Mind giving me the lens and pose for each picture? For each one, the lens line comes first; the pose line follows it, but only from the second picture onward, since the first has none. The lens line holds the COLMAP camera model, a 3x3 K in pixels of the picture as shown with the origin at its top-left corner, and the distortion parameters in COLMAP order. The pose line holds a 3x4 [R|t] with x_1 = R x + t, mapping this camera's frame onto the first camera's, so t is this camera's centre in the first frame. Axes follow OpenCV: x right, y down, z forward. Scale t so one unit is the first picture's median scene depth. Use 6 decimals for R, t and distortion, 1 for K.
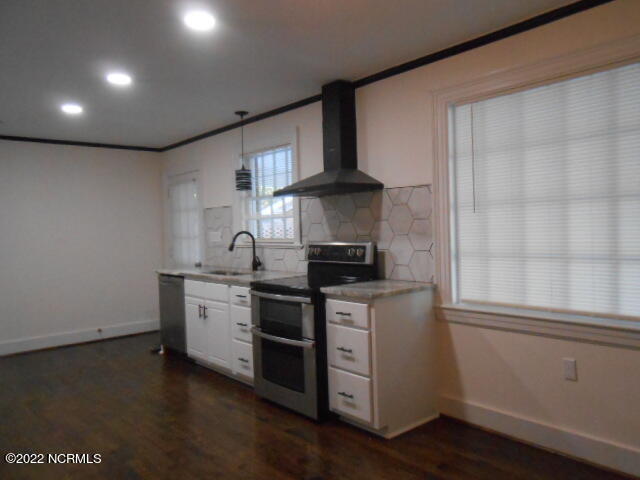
lens RADIAL K [[502.9, 0, 320.0], [0, 502.9, 240.0], [0, 0, 1]] dist [-0.030521, 0.045779]
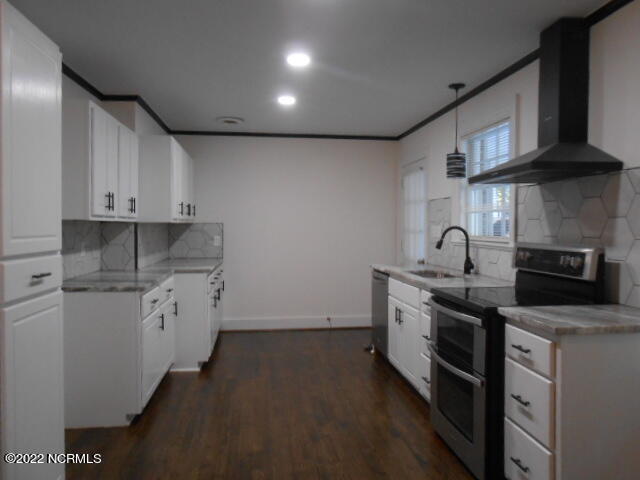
lens RADIAL K [[502.9, 0, 320.0], [0, 502.9, 240.0], [0, 0, 1]] dist [-0.030521, 0.045779]
pose [[0.839495, 0.048491, -0.541199, 0.132565], [-0.041852, 0.998822, 0.024575, -0.006715], [0.541753, 0.002020, 0.840535, 0.193216]]
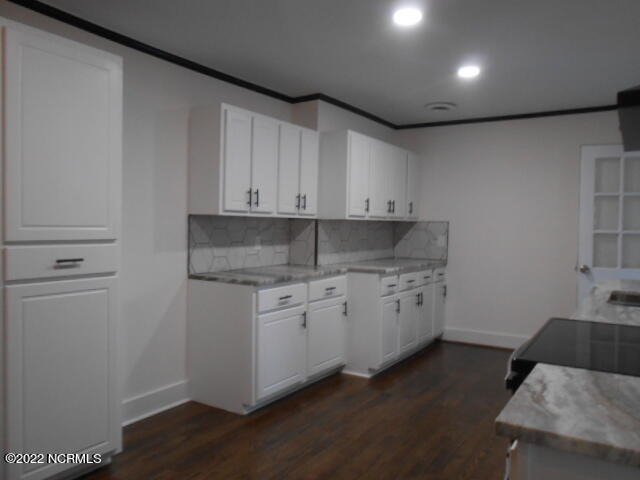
lens RADIAL K [[502.9, 0, 320.0], [0, 502.9, 240.0], [0, 0, 1]] dist [-0.030521, 0.045779]
pose [[0.312277, 0.064316, -0.947811, 0.245889], [-0.046742, 0.997537, 0.052290, -0.012965], [0.948840, 0.027974, 0.314514, 0.515748]]
